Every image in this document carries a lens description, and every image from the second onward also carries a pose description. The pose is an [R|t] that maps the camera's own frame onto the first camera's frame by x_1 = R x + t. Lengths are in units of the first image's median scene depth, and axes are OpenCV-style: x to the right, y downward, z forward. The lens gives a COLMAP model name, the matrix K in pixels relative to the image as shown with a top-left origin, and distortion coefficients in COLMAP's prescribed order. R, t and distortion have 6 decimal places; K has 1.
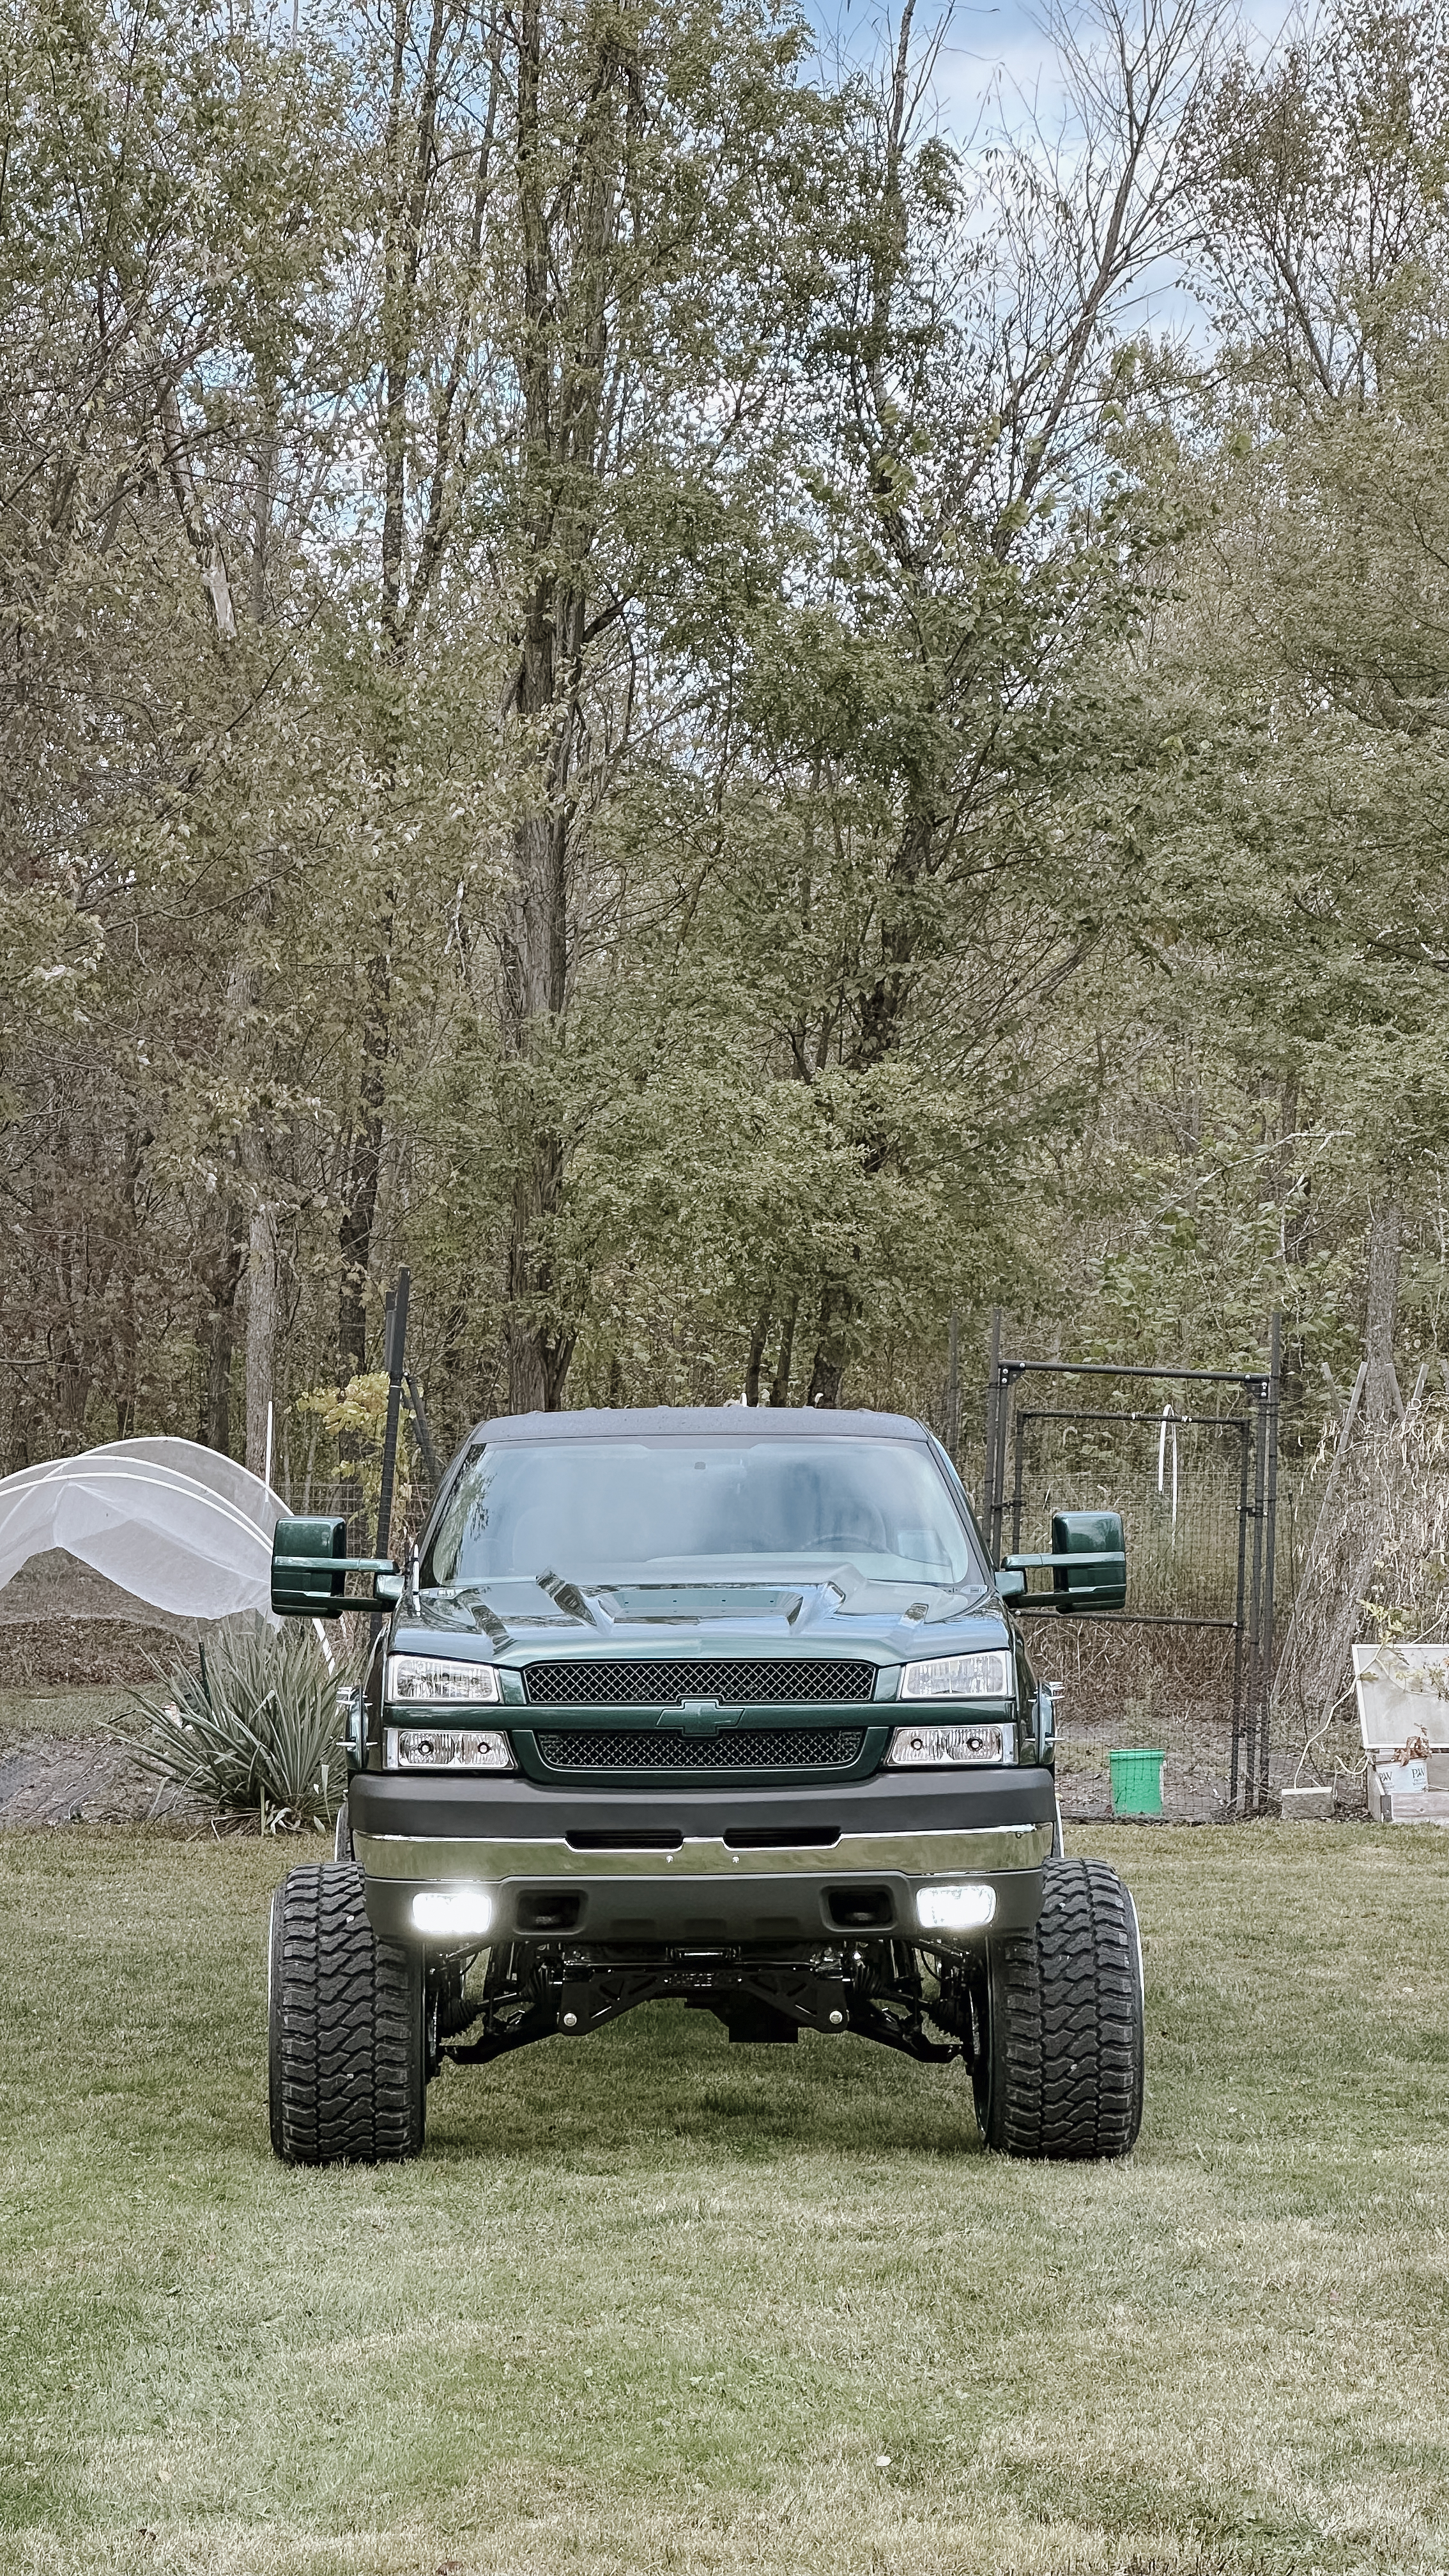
lens RADIAL K [[5838.3, 0, 726.8], [0, 5838.3, 1287.1], [0, 0, 1]] dist [-0.226873, 0.000000]
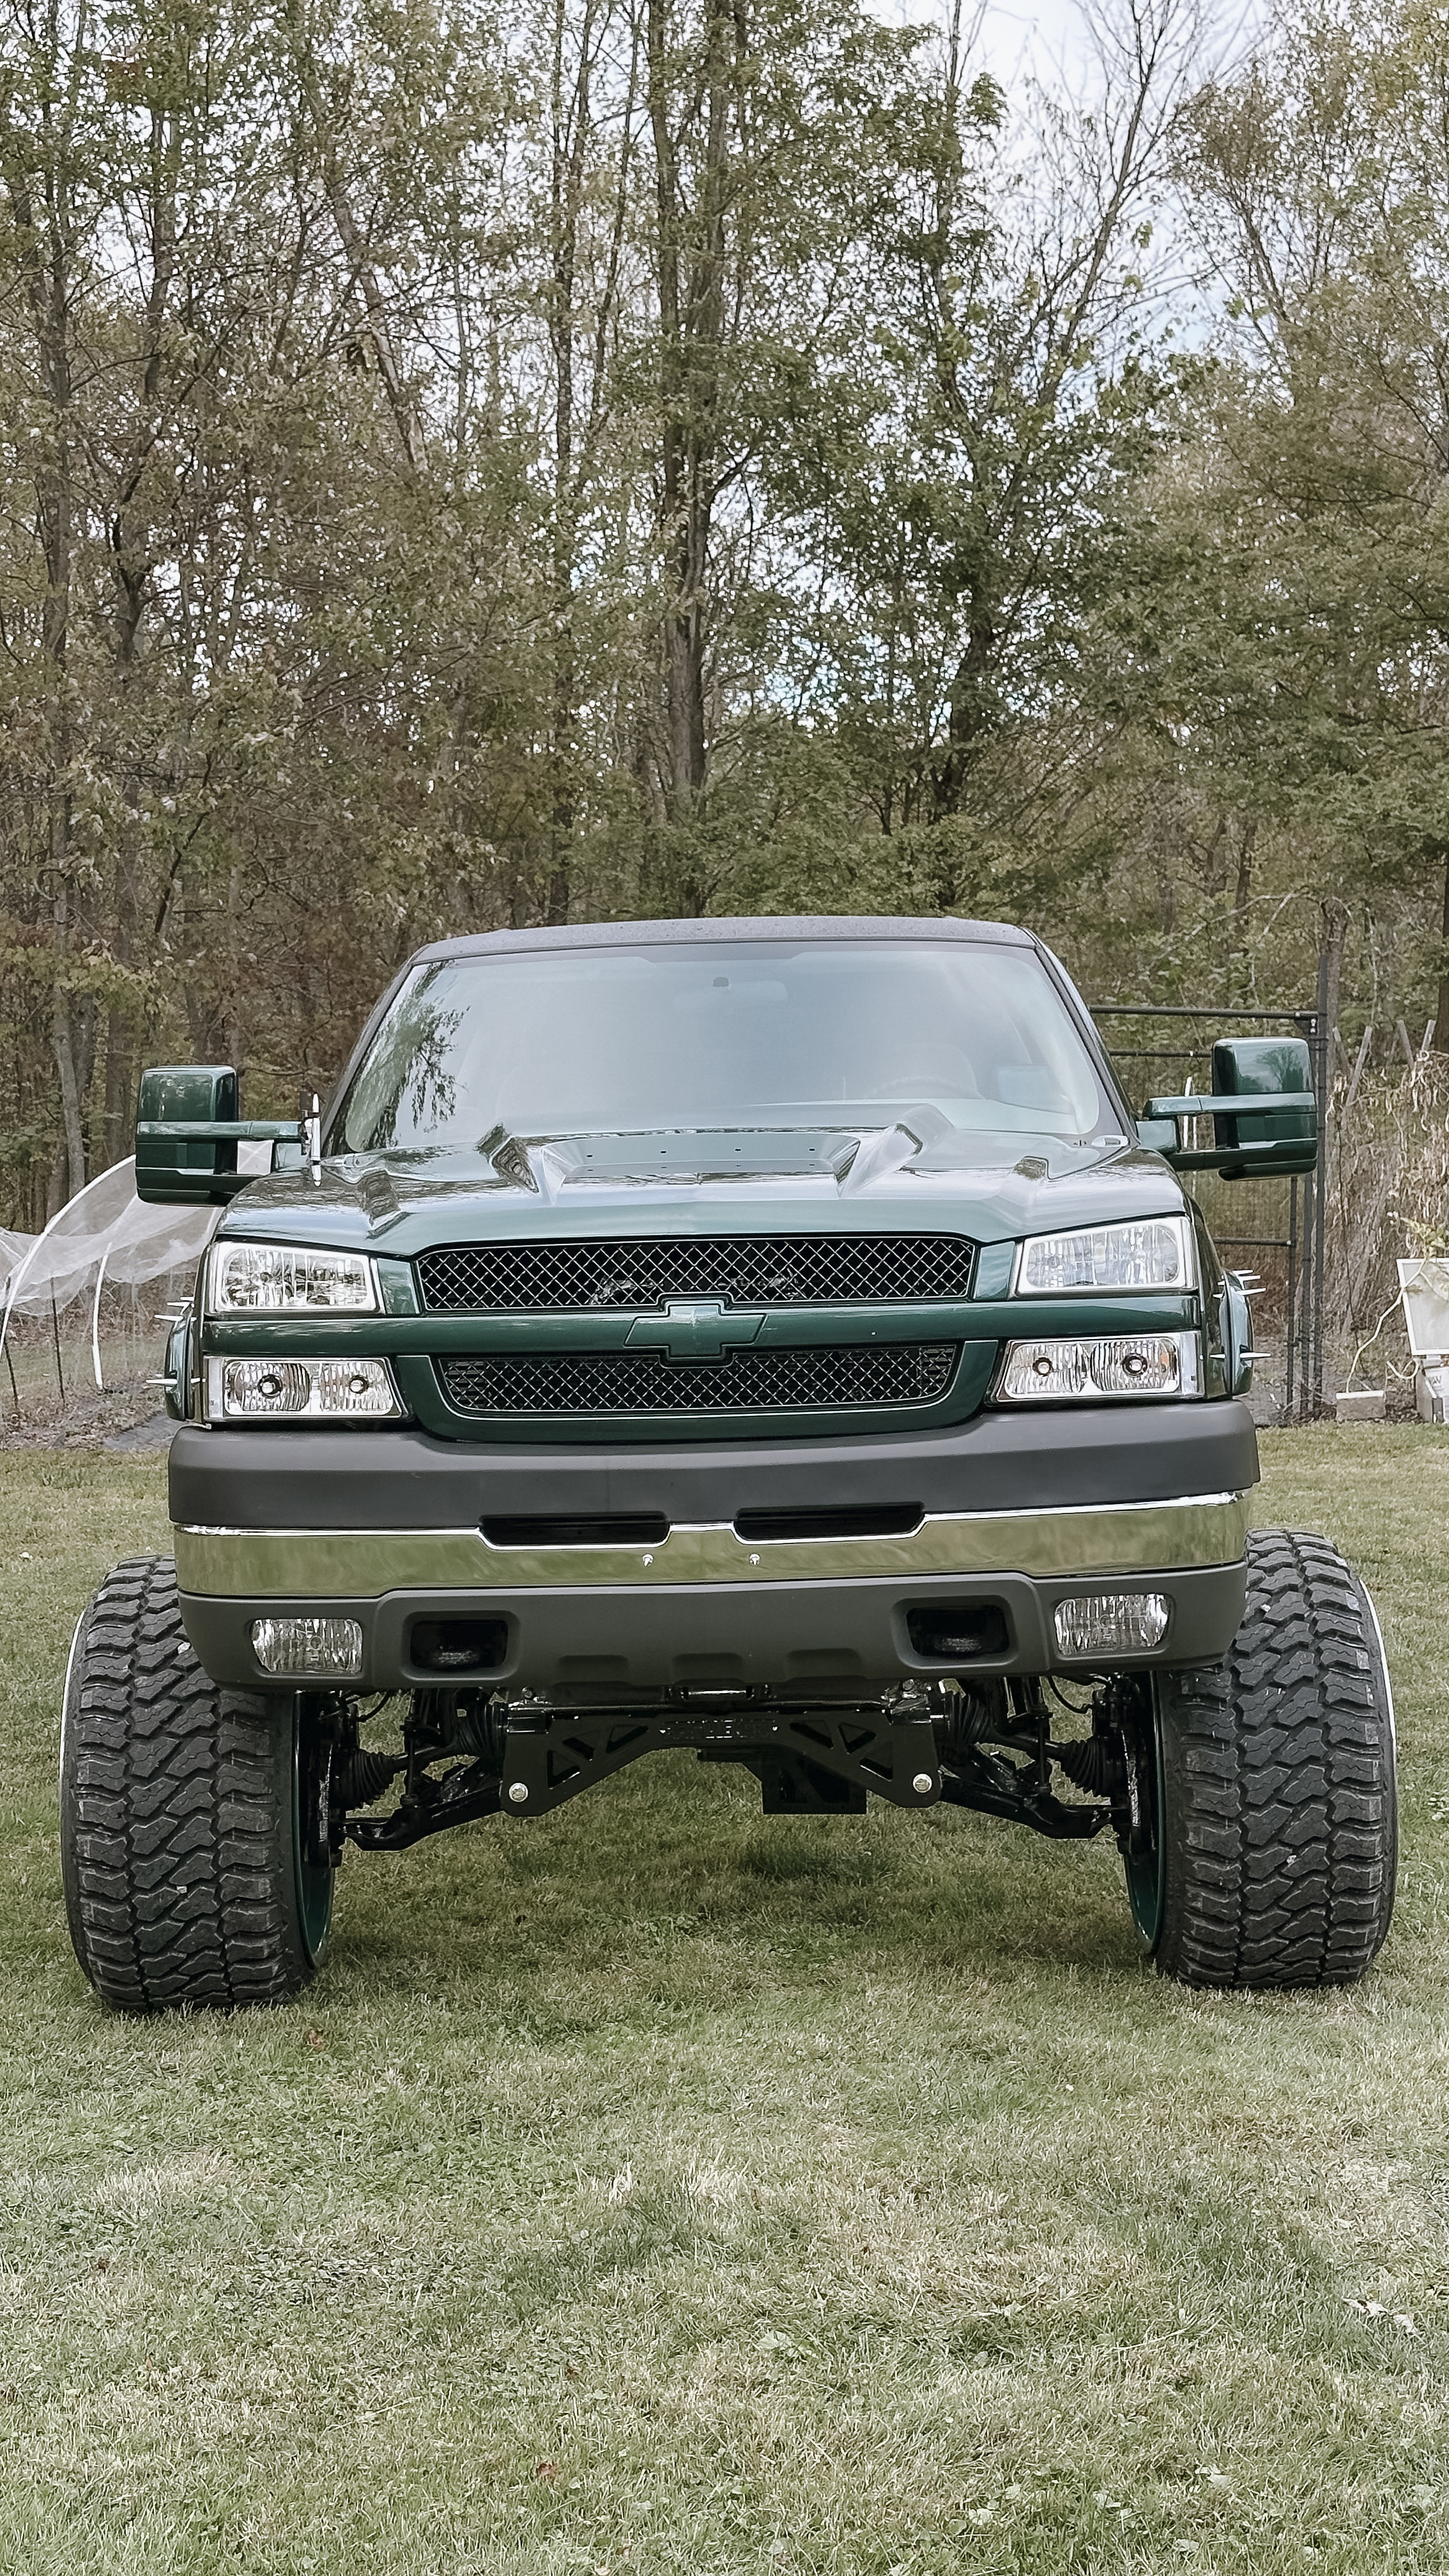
lens RADIAL K [[3688.5, 0, 729.7], [0, 3688.5, 1289.1], [0, 0, 1]] dist [0.079106, 0.000000]
pose [[0.999254, -0.018099, -0.034117, 0.012021], [0.020110, 0.998022, 0.059558, 0.043873], [0.032972, -0.060200, 0.997642, 0.578162]]
